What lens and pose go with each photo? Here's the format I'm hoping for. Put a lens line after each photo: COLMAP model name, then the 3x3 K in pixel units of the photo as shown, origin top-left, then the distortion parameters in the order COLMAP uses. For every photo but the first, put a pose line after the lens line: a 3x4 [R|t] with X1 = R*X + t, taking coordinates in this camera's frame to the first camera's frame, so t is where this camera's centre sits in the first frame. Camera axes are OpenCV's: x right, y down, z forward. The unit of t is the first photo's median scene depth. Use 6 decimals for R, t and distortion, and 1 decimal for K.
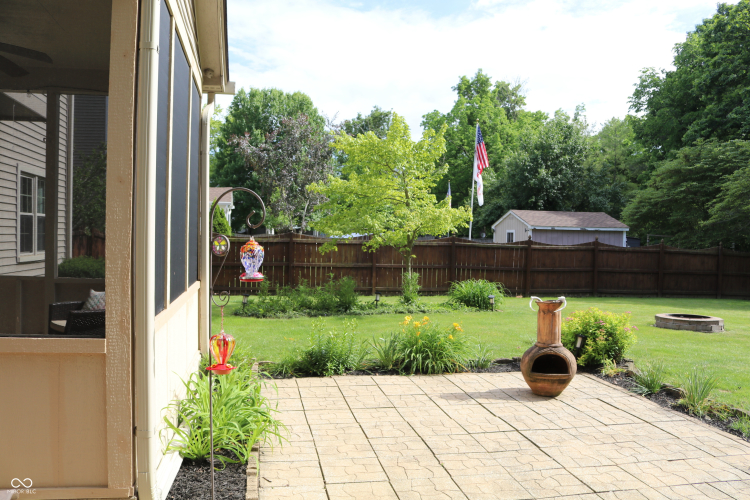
lens RADIAL K [[622.0, 0, 371.9], [0, 622.0, 250.0], [0, 0, 1]] dist [-0.145909, 0.111660]
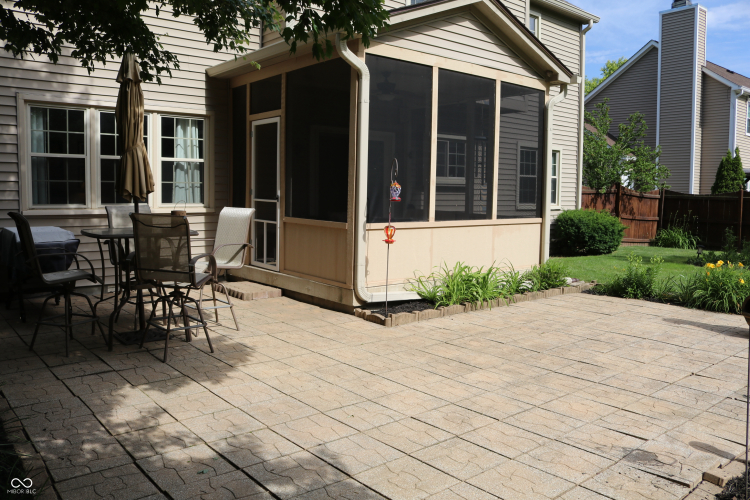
lens RADIAL K [[622.0, 0, 374.1], [0, 622.0, 250.3], [0, 0, 1]] dist [-0.145909, 0.111660]
pose [[0.486384, 0.070540, -0.870893, 0.158544], [-0.021882, 0.997407, 0.068566, 0.007053], [0.873471, -0.014292, 0.486666, -0.011618]]
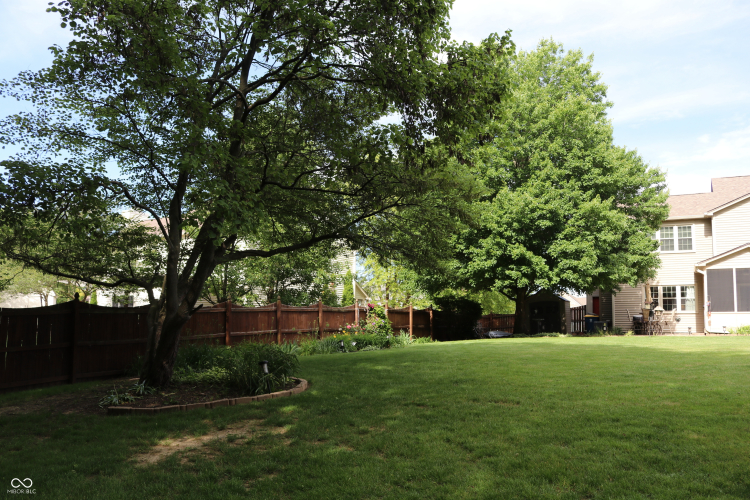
lens RADIAL K [[622.0, 0, 372.4], [0, 622.0, 246.6], [0, 0, 1]] dist [-0.145909, 0.111660]
pose [[-0.602176, -0.133734, -0.787083, 0.976361], [-0.038707, 0.989602, -0.138530, 0.060820], [0.797424, -0.052954, -0.601091, 0.241851]]
